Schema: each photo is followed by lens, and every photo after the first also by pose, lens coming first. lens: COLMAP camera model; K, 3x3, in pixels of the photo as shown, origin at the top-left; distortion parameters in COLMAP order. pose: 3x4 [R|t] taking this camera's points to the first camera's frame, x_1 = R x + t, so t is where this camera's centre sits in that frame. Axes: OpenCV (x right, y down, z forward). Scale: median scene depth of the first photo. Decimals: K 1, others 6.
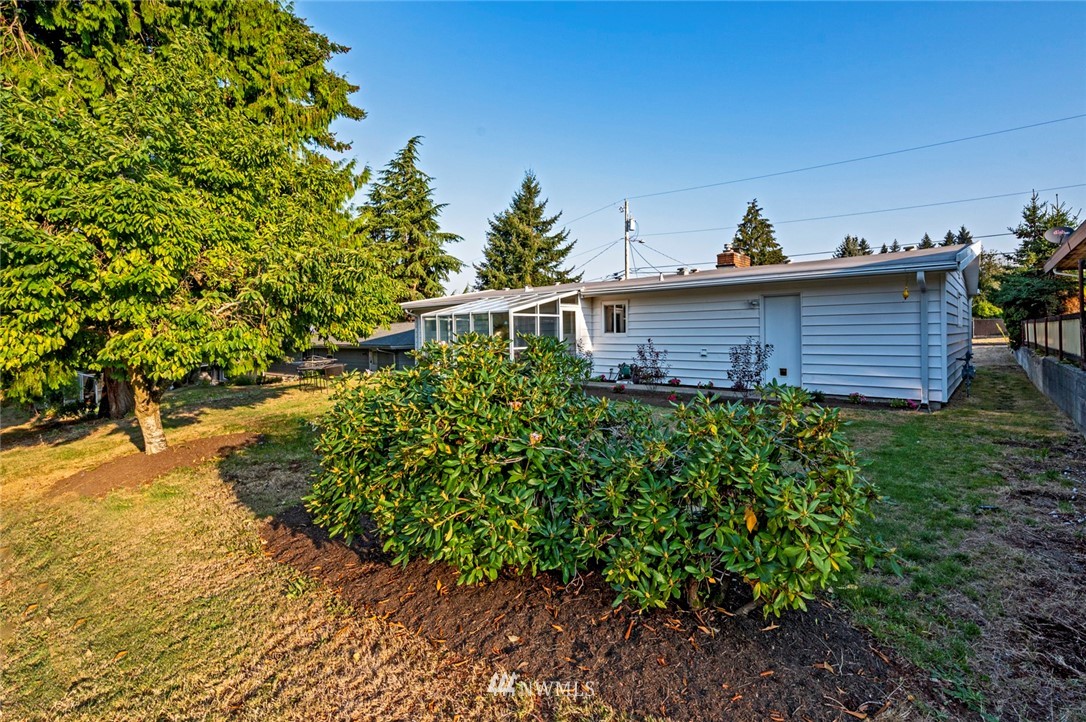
lens RADIAL K [[493.6, 0, 590.4], [0, 493.6, 341.0], [0, 0, 1]] dist [-0.010413, 0.000860]
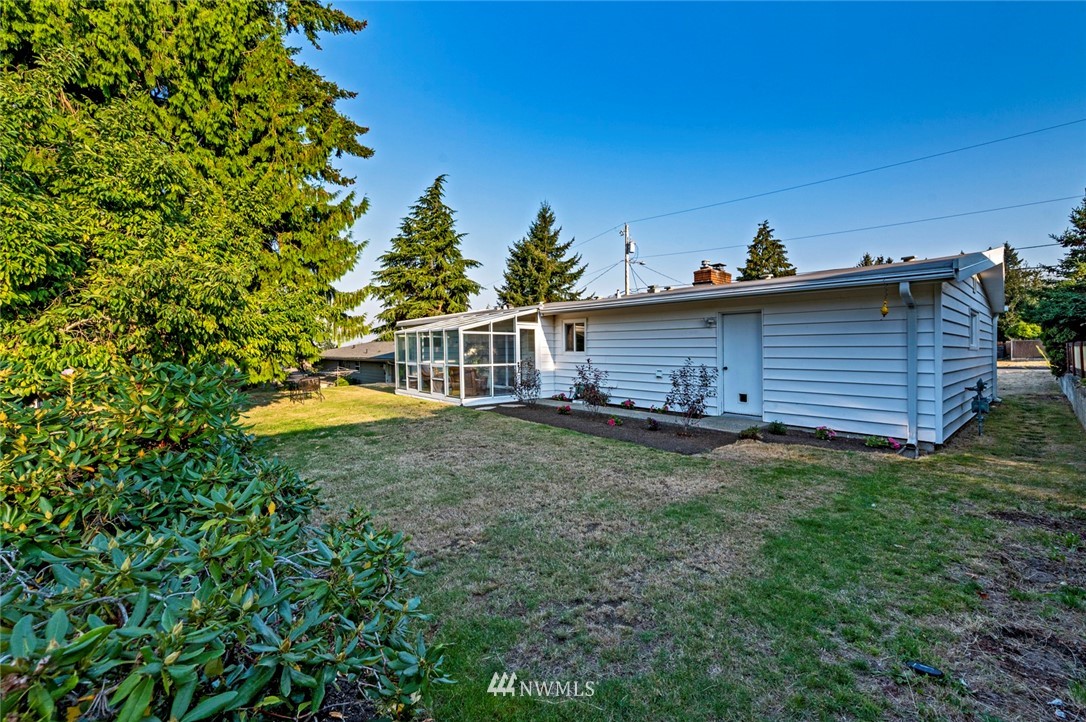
lens RADIAL K [[433.9, 0, 543.8], [0, 433.9, 356.2], [0, 0, 1]] dist [-0.006725, 0.000528]
pose [[0.985000, 0.015588, -0.171848, 0.116205], [-0.015321, 0.999878, 0.002876, -0.006966], [0.171872, -0.000200, 0.985119, 0.108624]]
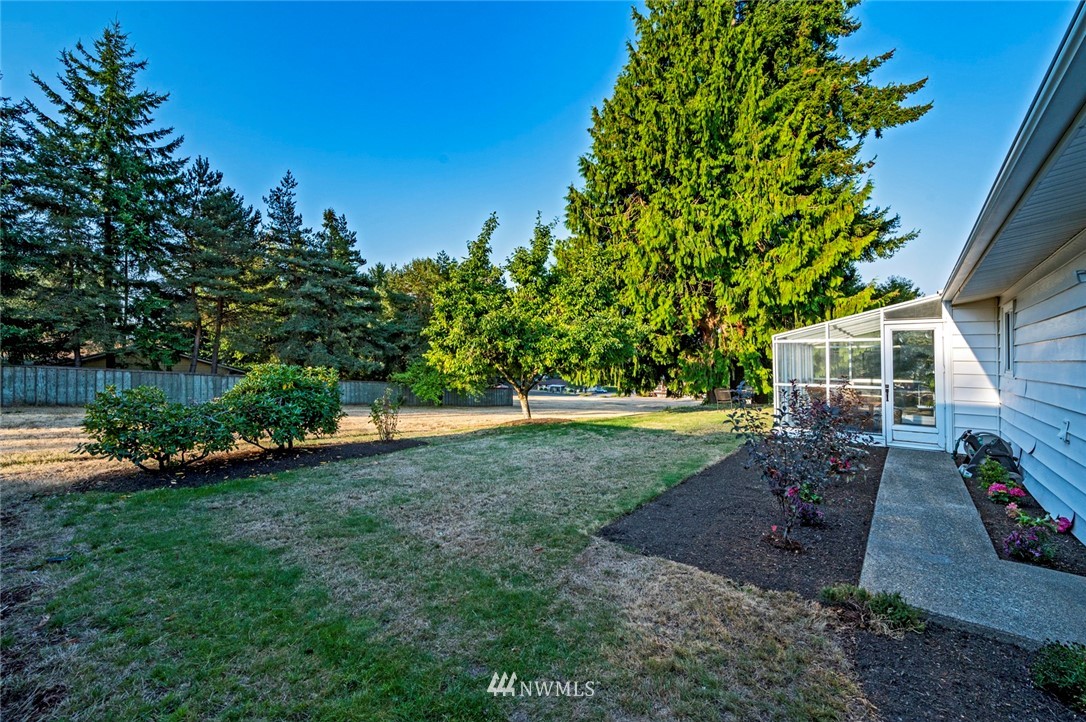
lens RADIAL K [[433.9, 0, 545.3], [0, 433.9, 360.7], [0, 0, 1]] dist [-0.006725, 0.000528]
pose [[0.019829, 0.010984, -0.999743, 0.385796], [-0.020609, 0.999732, 0.010575, -0.016330], [0.999591, 0.020394, 0.020050, 0.442056]]
